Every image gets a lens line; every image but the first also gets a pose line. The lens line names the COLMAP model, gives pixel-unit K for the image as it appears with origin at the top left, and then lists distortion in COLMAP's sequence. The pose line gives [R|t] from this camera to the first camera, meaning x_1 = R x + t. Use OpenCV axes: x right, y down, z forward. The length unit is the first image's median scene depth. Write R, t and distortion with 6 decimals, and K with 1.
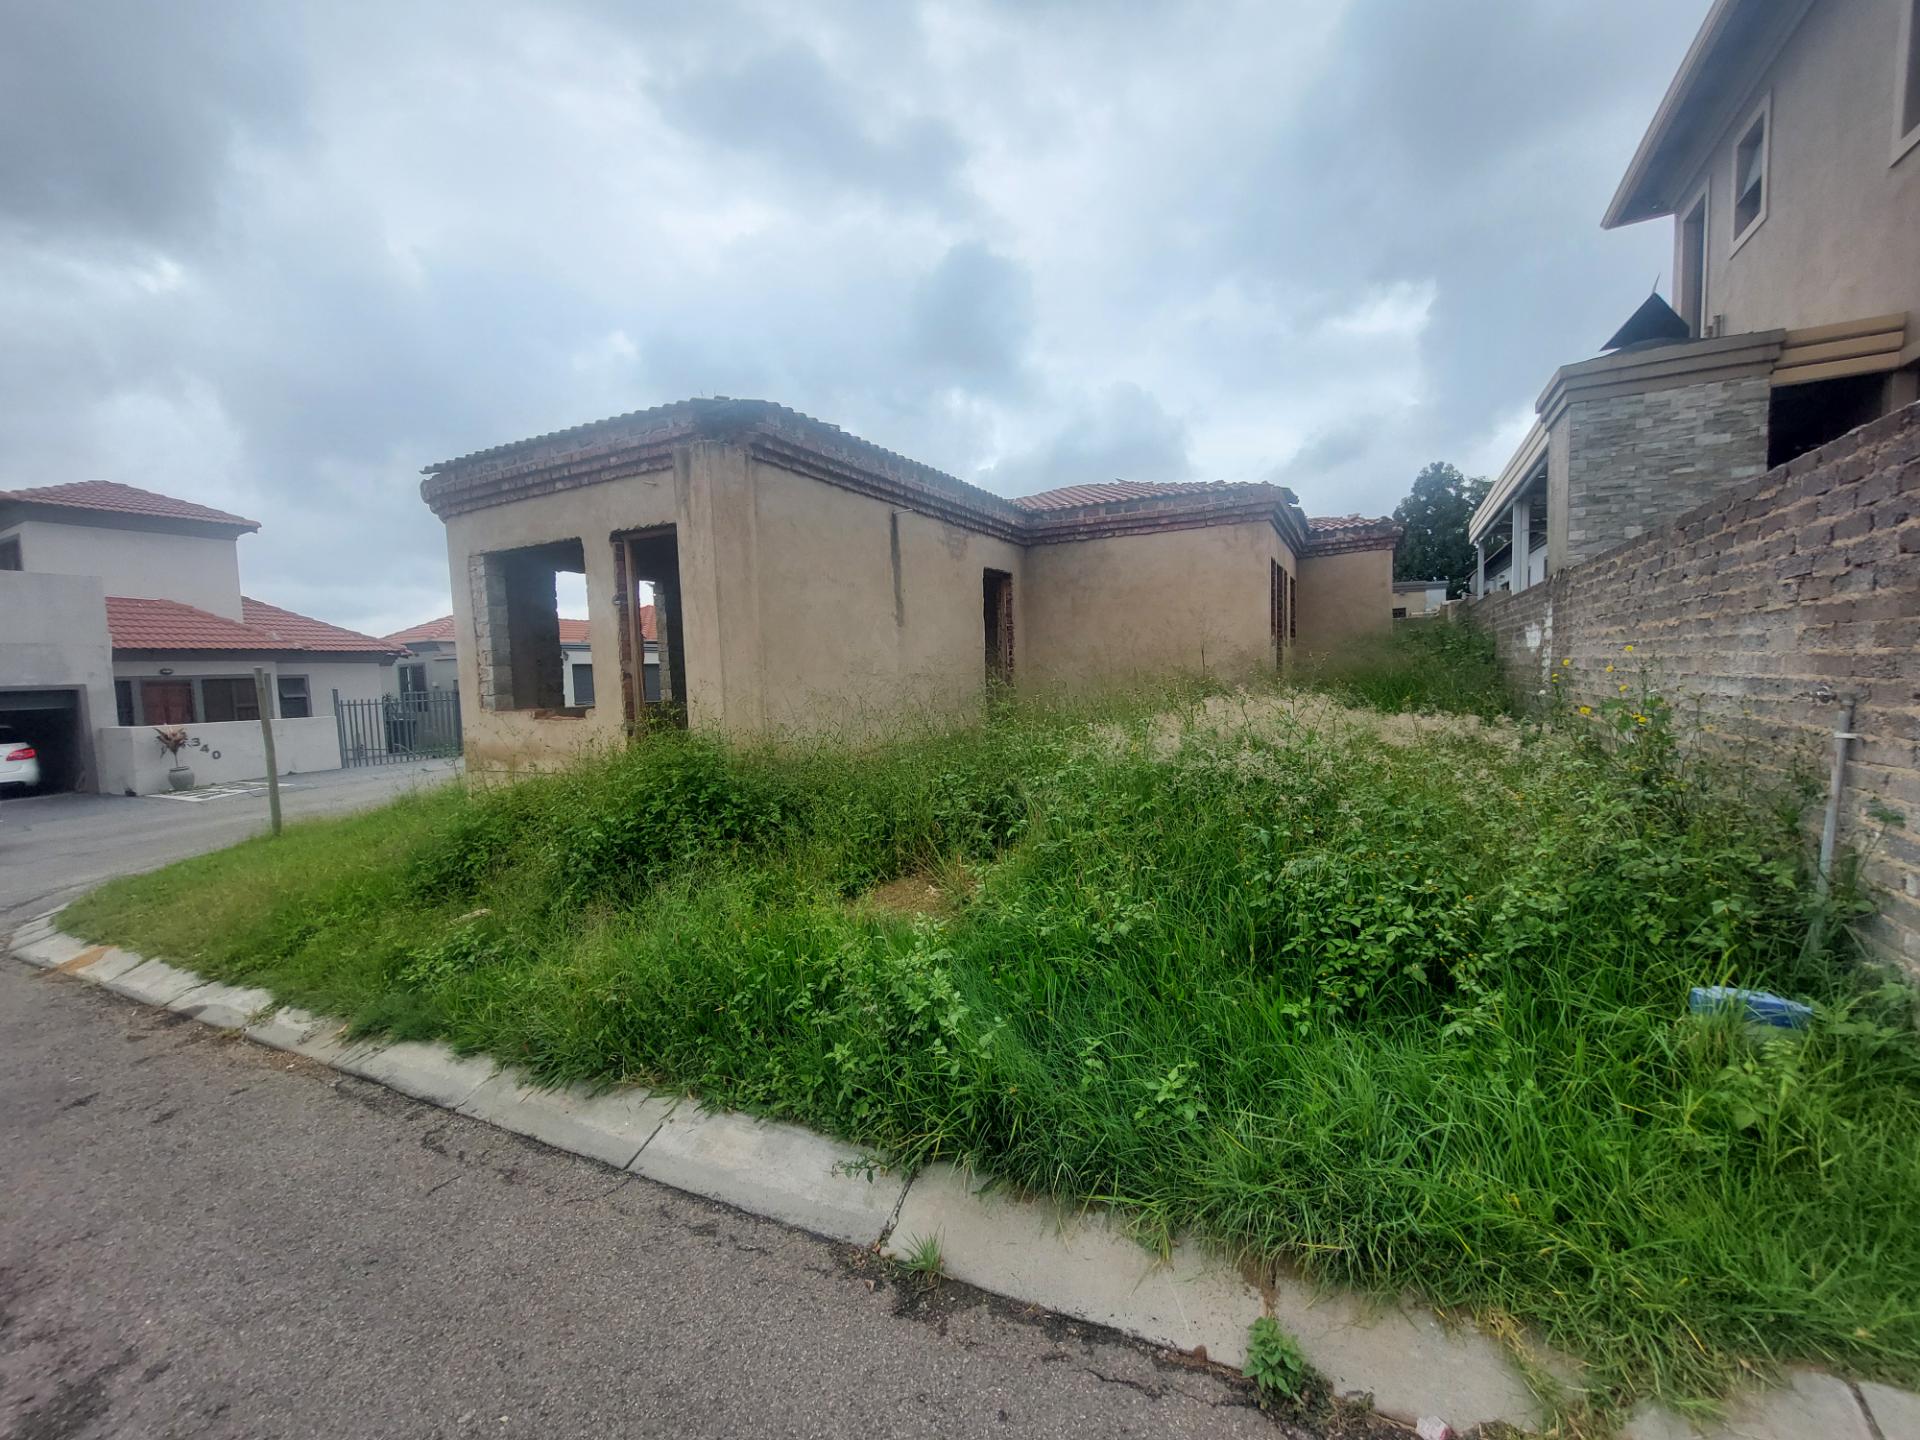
lens RADIAL K [[773.2, 0, 954.6], [0, 773.2, 716.9], [0, 0, 1]] dist [-0.001808, -0.000044]
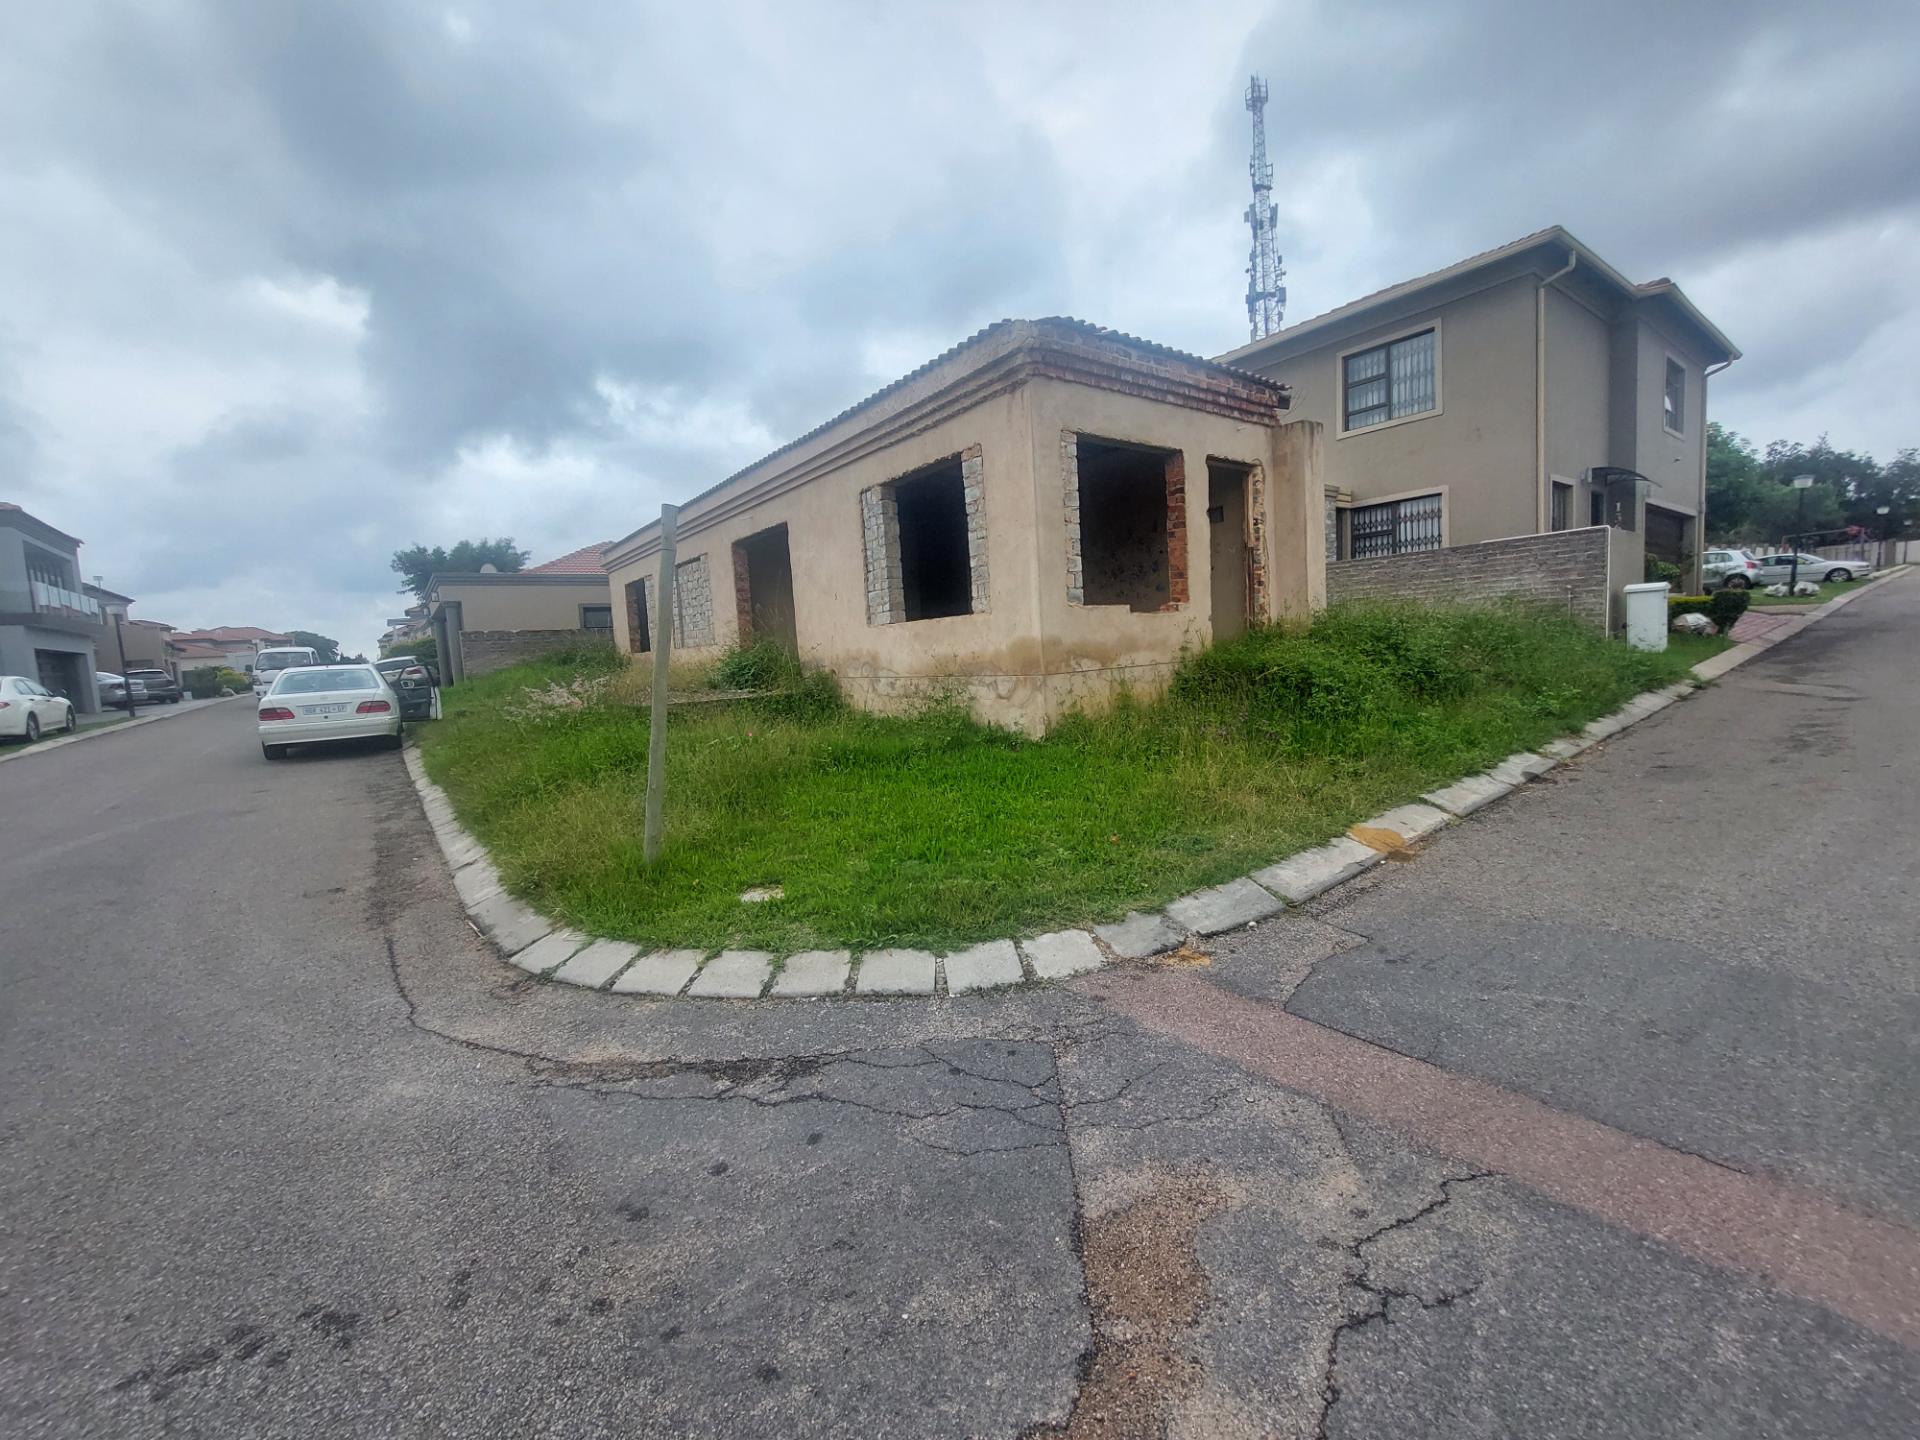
lens RADIAL K [[773.2, 0, 954.6], [0, 773.2, 716.9], [0, 0, 1]] dist [-0.001808, -0.000044]
pose [[0.419030, -0.068374, 0.905394, -2.465874], [0.092992, 0.995149, 0.032114, 0.132124], [-0.903198, 0.070738, 0.423356, 1.243881]]
